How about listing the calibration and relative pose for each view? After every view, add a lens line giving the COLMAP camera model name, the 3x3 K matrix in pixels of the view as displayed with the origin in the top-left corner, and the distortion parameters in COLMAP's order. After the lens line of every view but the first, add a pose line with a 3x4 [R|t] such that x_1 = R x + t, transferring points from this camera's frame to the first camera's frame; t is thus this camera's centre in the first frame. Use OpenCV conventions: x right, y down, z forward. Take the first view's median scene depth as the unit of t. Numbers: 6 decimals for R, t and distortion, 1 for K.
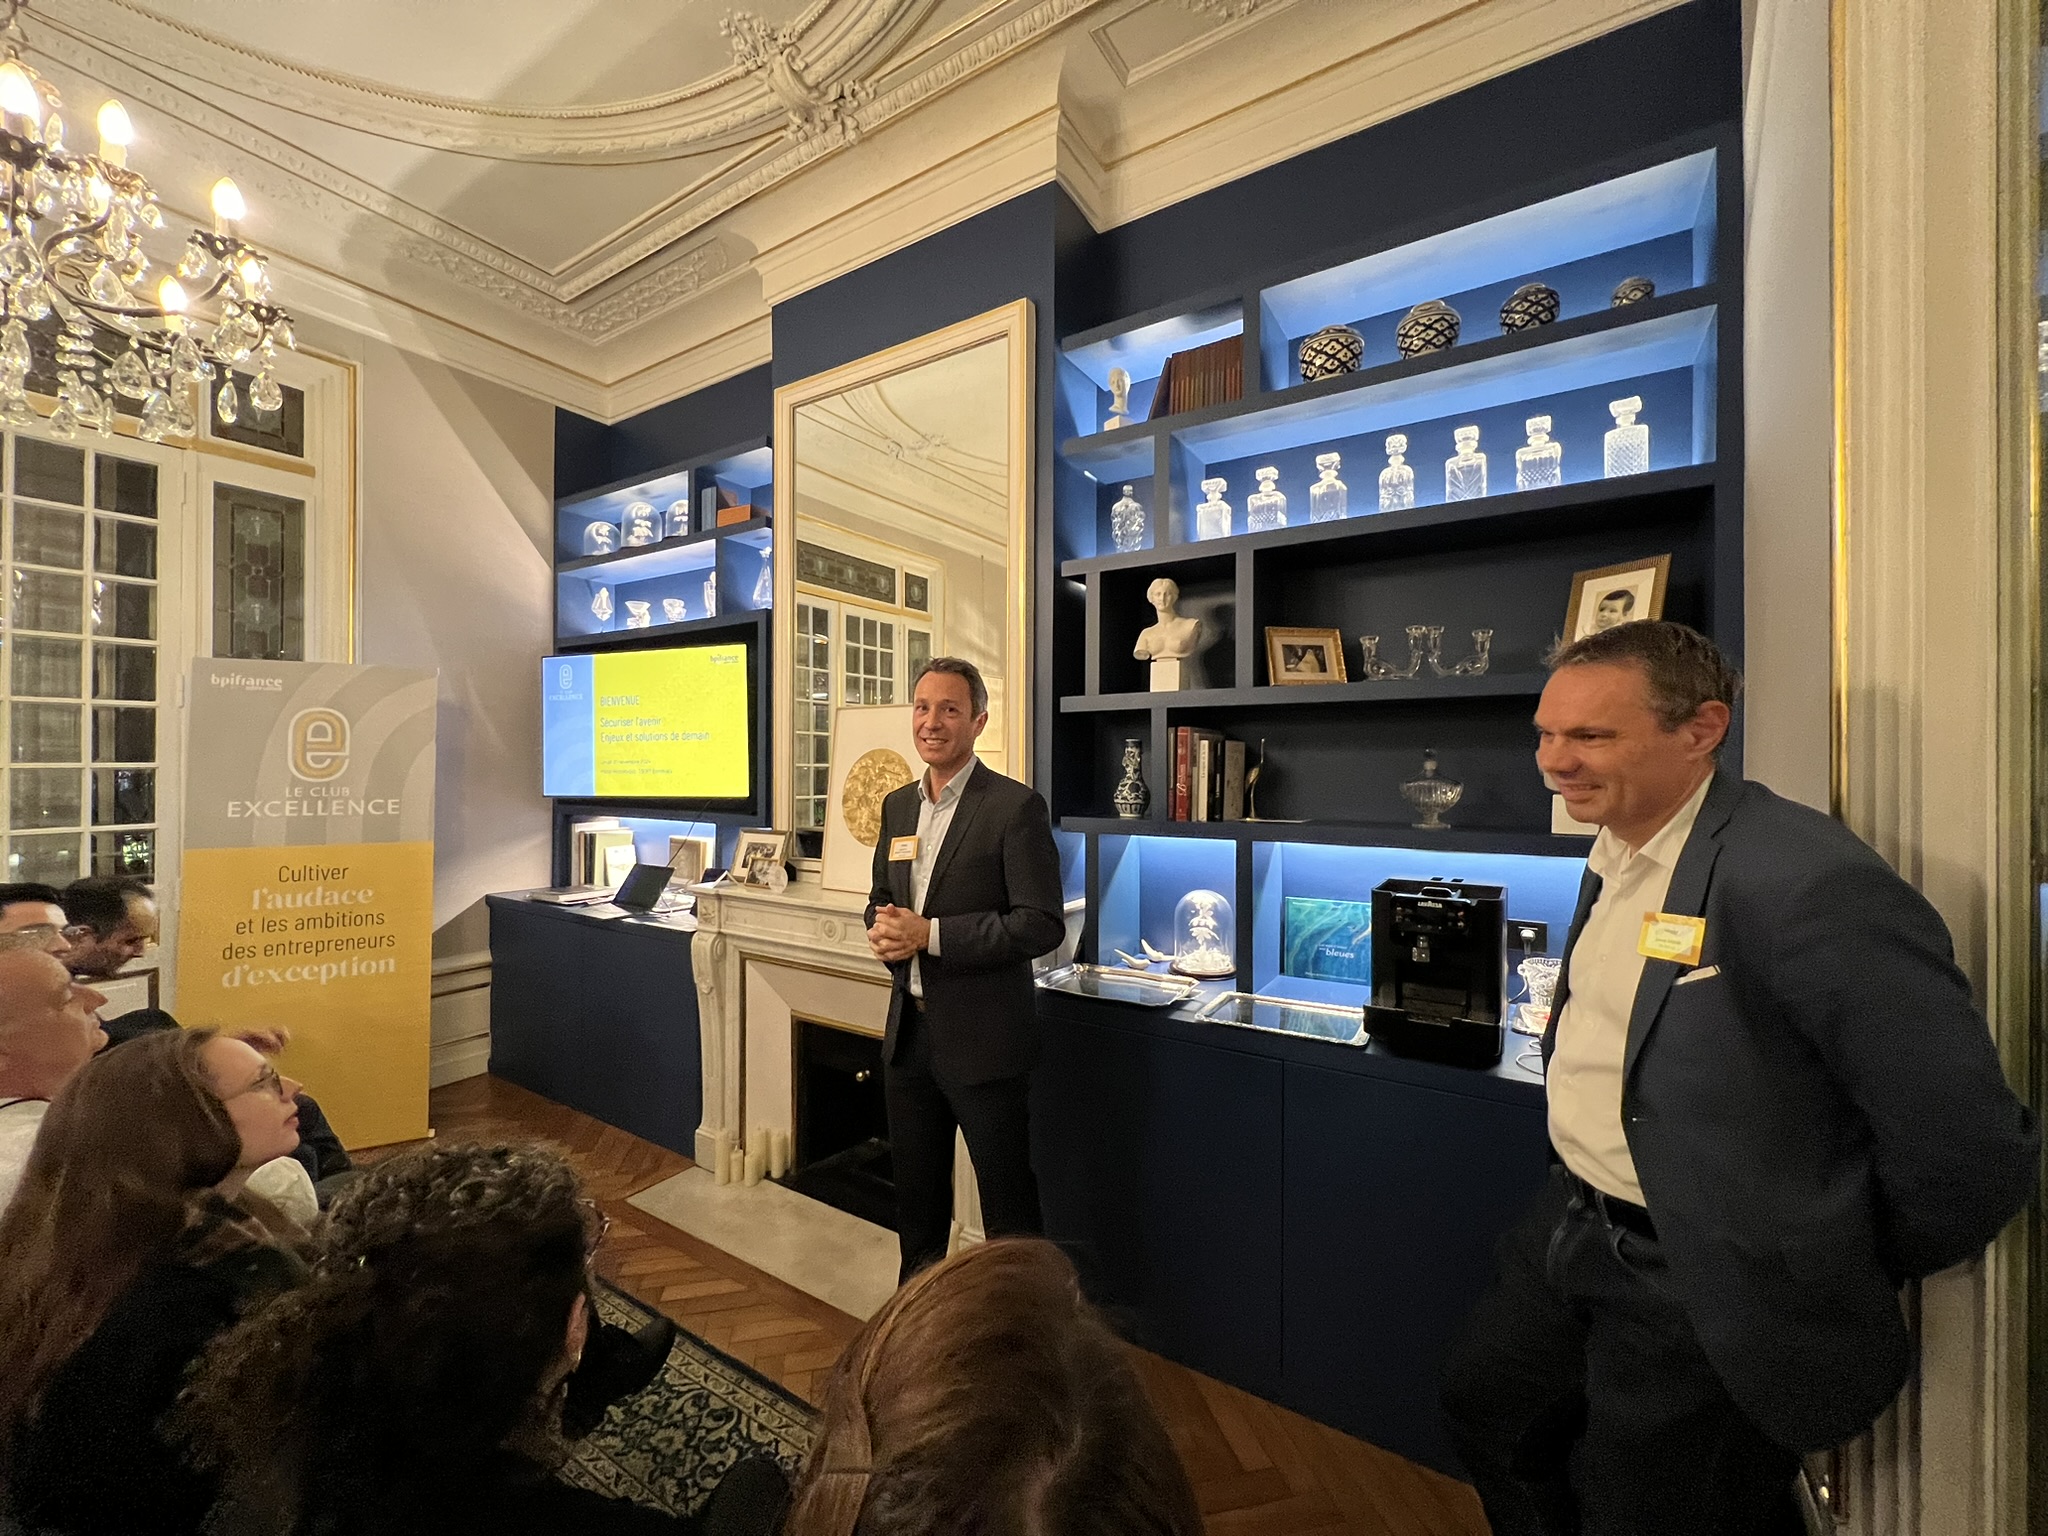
lens RADIAL K [[816.1, 0, 1022.7], [0, 816.1, 764.2], [0, 0, 1]] dist [-0.000663, 0.000142]
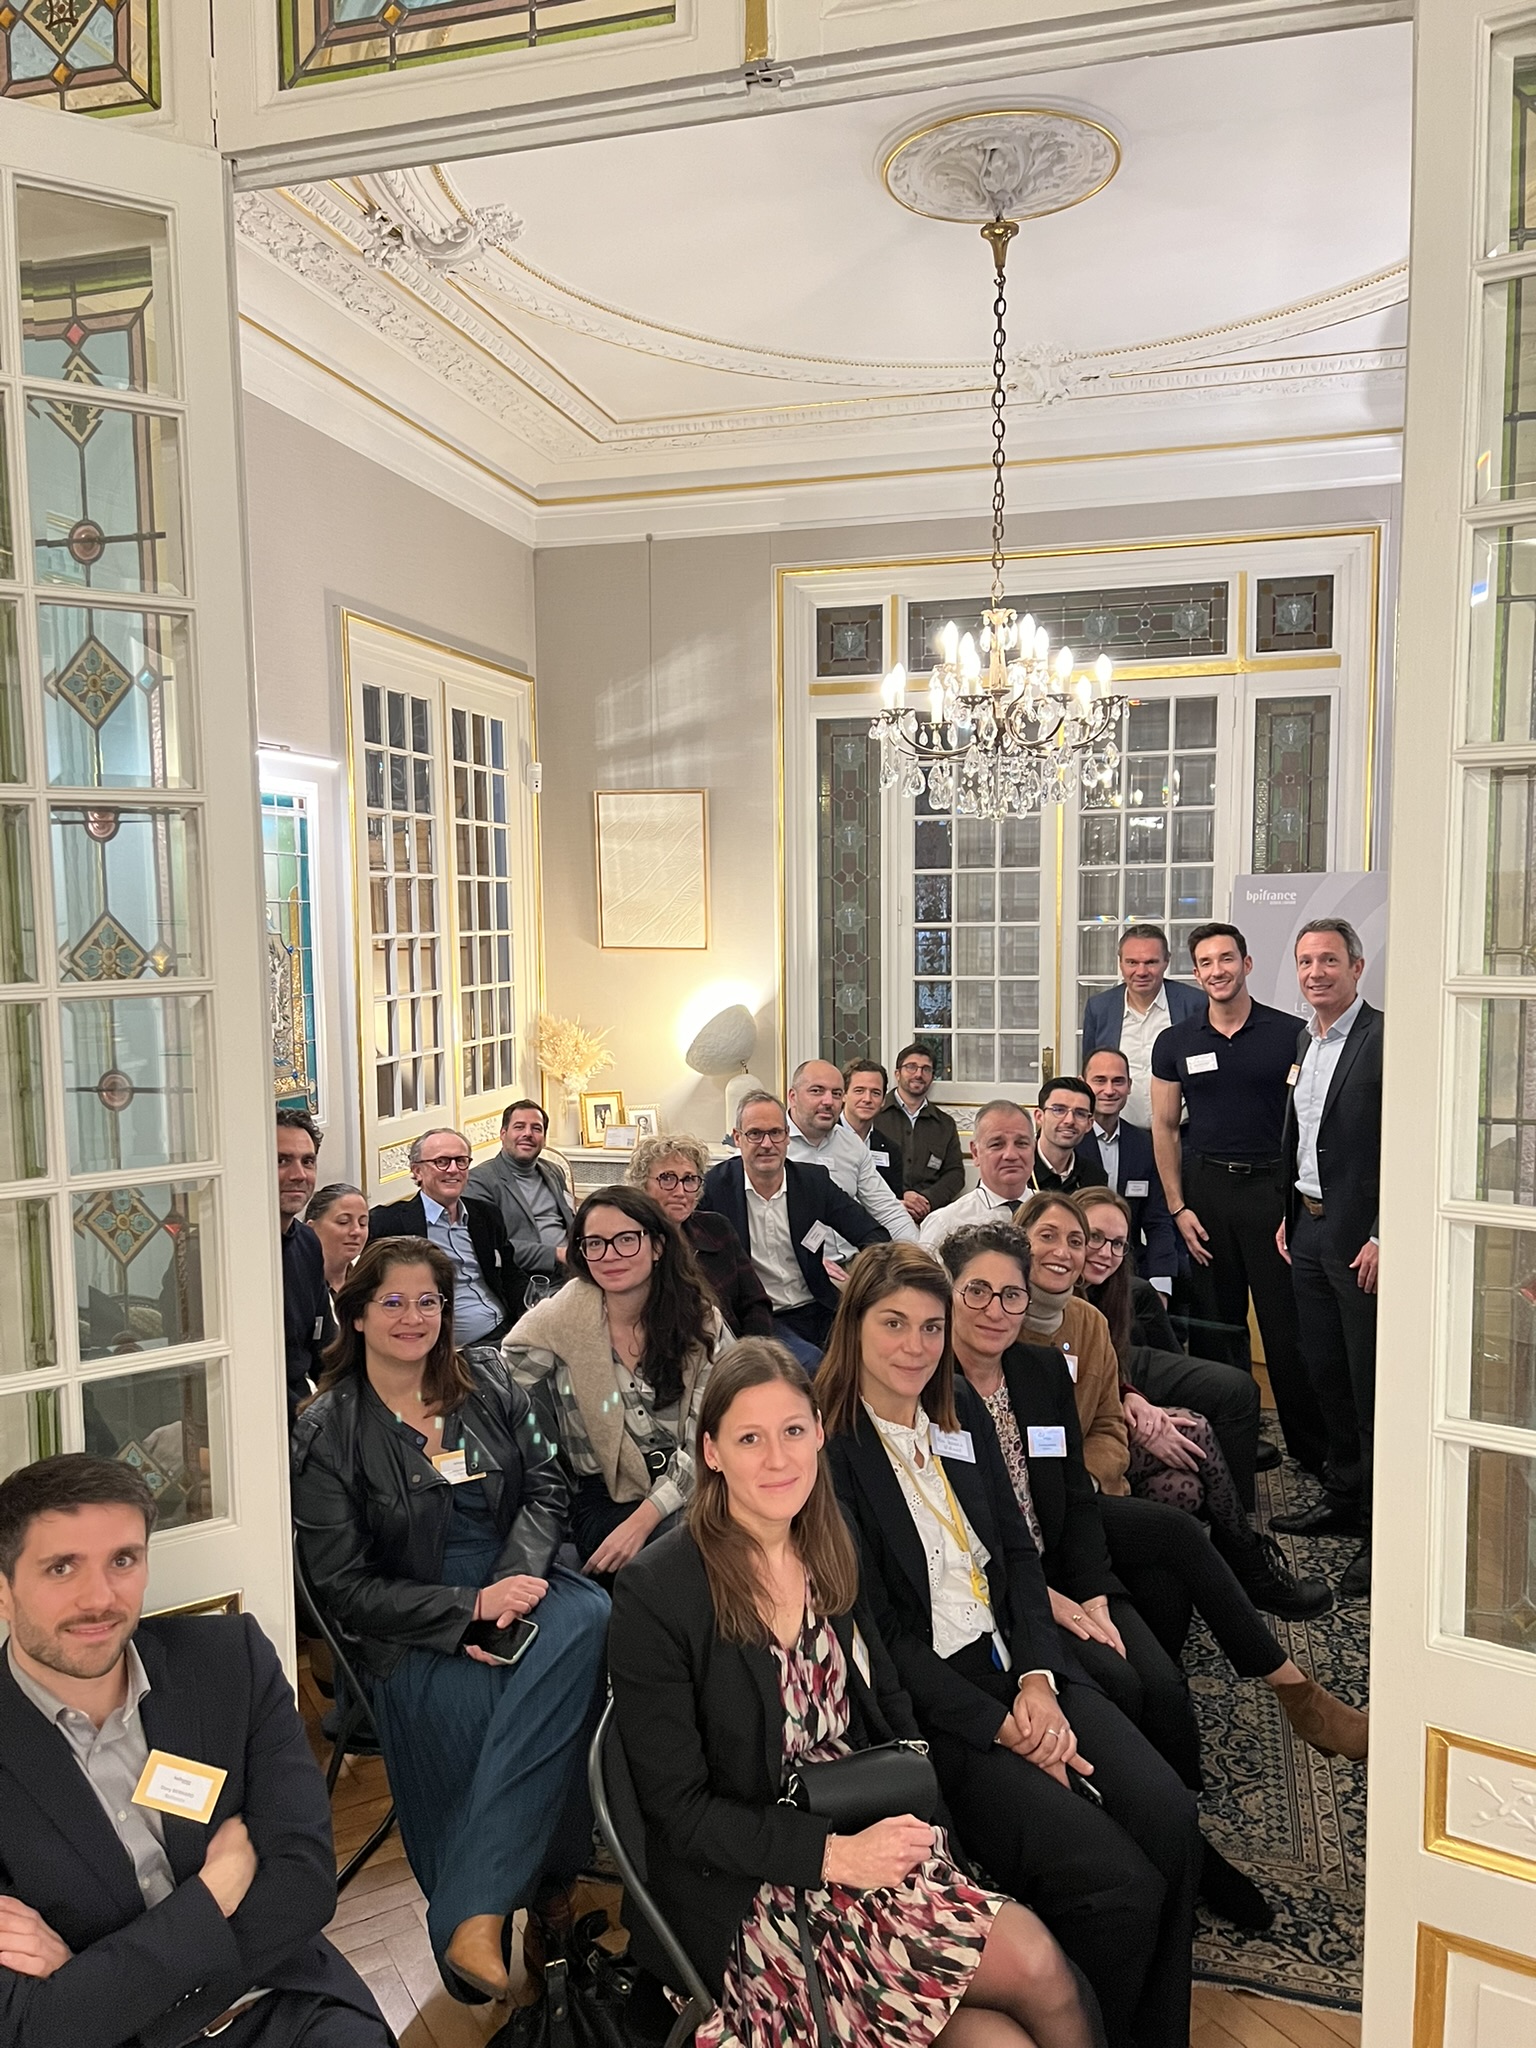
lens RADIAL K [[1525.5, 0, 757.9], [0, 1525.5, 1041.4], [0, 0, 1]] dist [0.074405, -0.097226]
pose [[0.300611, 0.079255, -0.950448, 0.808608], [0.013531, 0.996087, 0.087340, -0.113743], [0.953651, -0.039116, 0.298362, -0.218655]]
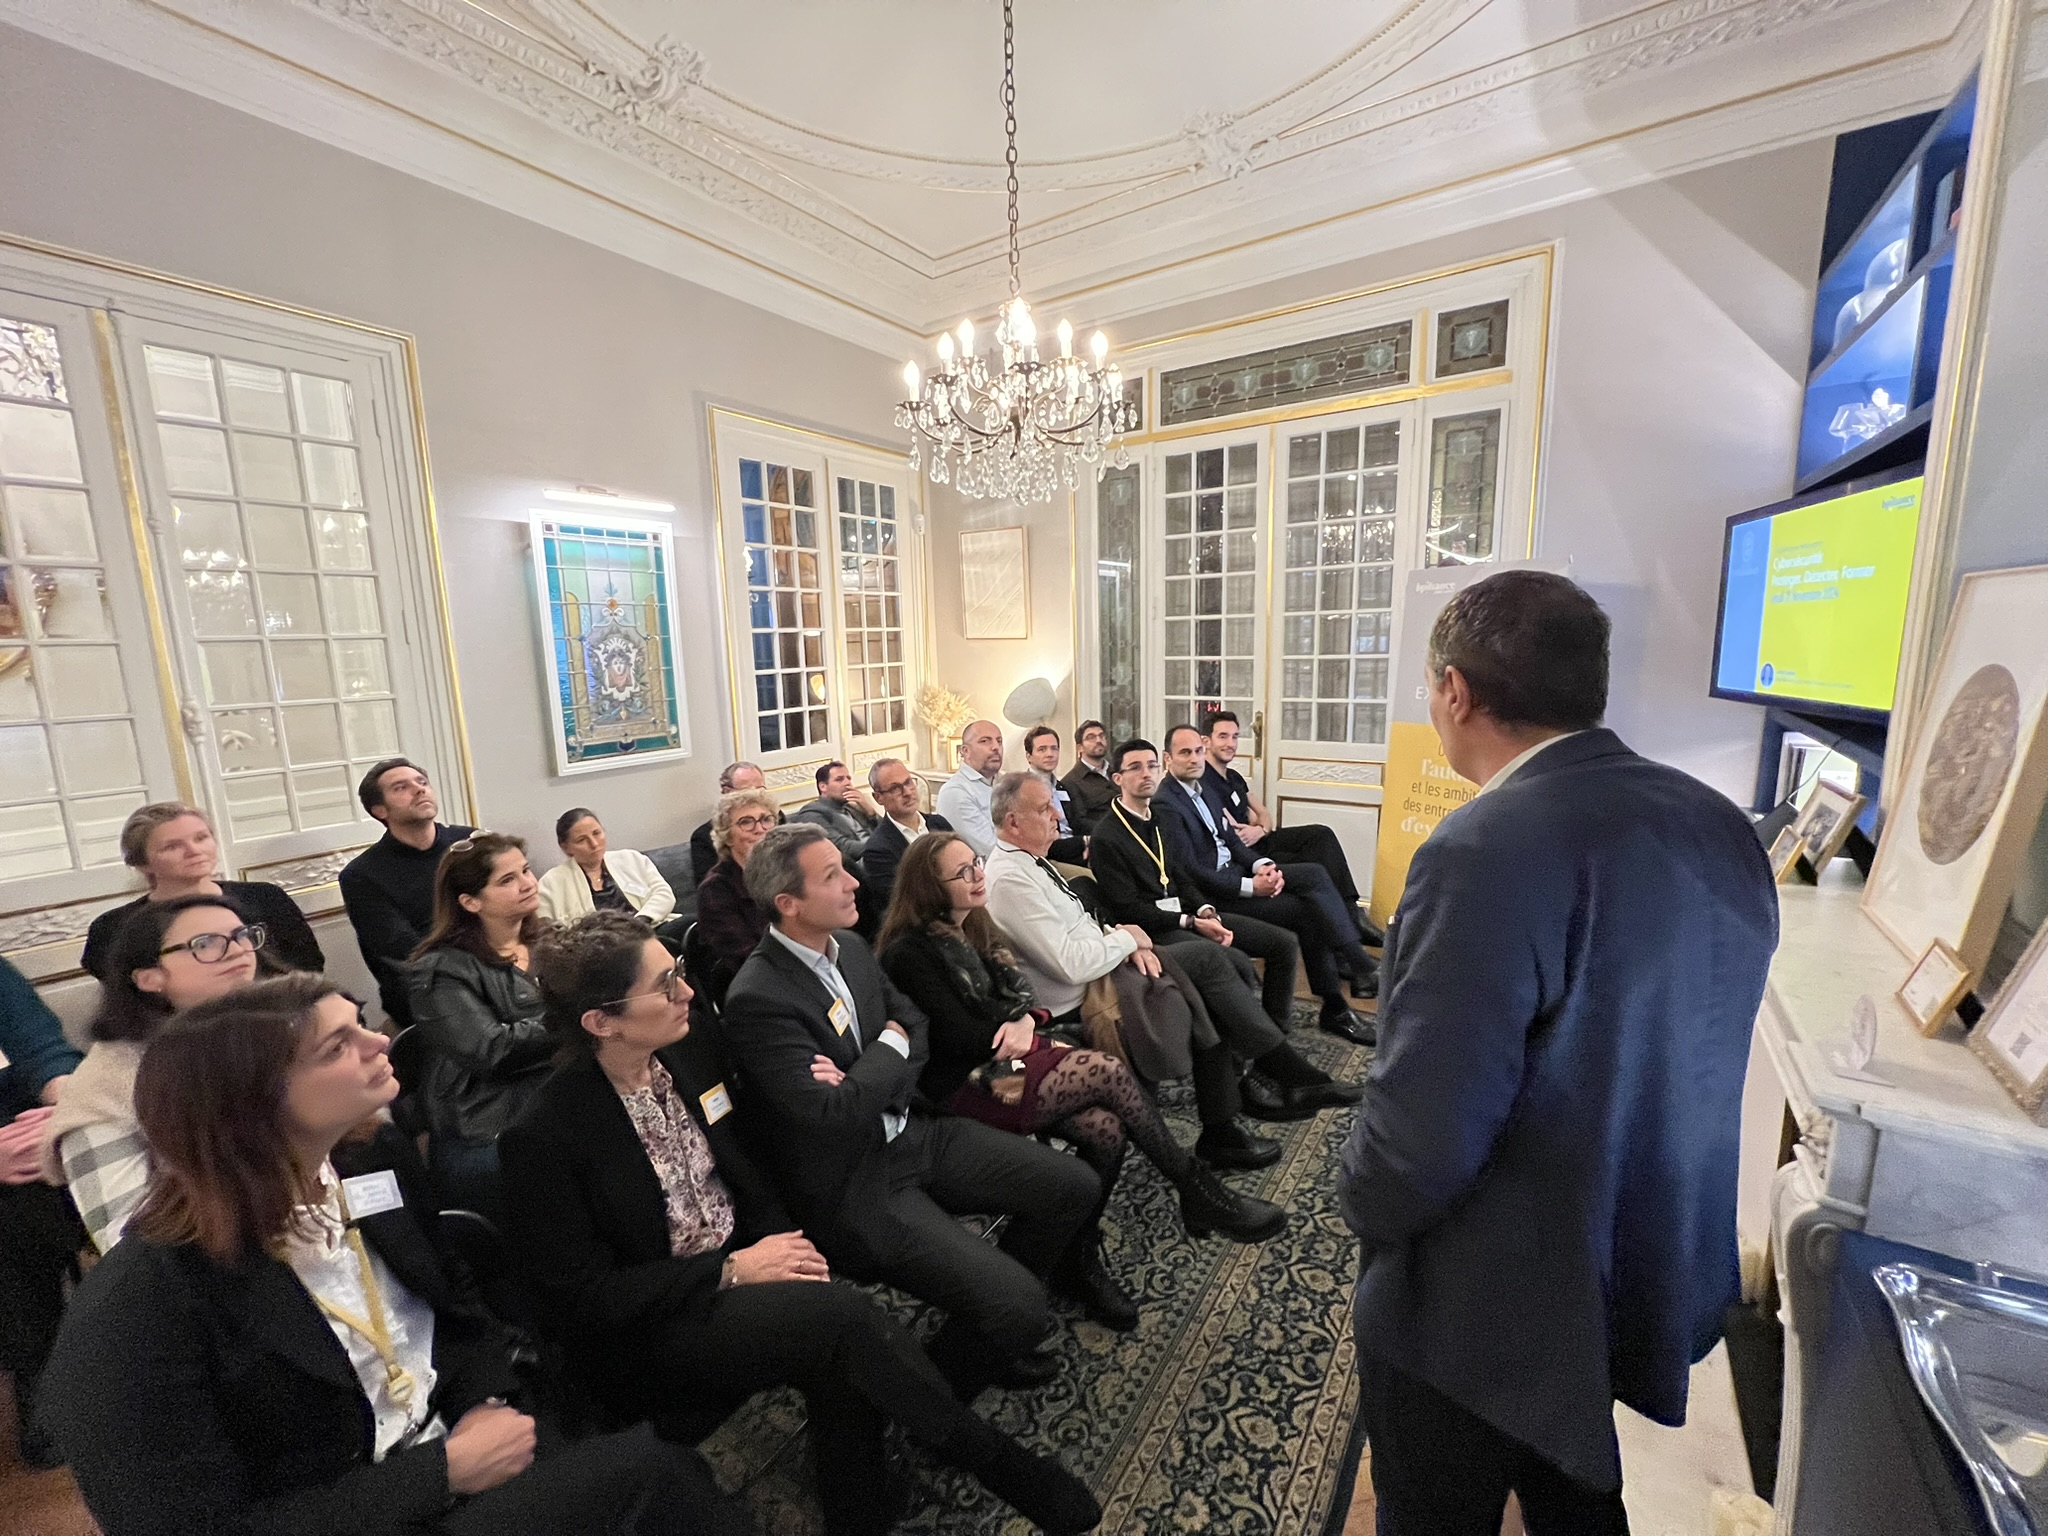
lens RADIAL K [[816.1, 0, 1022.7], [0, 816.1, 764.2], [0, 0, 1]] dist [-0.000663, 0.000142]
pose [[-0.021811, 0.157126, -0.987338, 0.342250], [0.027763, 0.987287, 0.156504, -0.056781], [0.999377, -0.023998, -0.025896, 0.488146]]
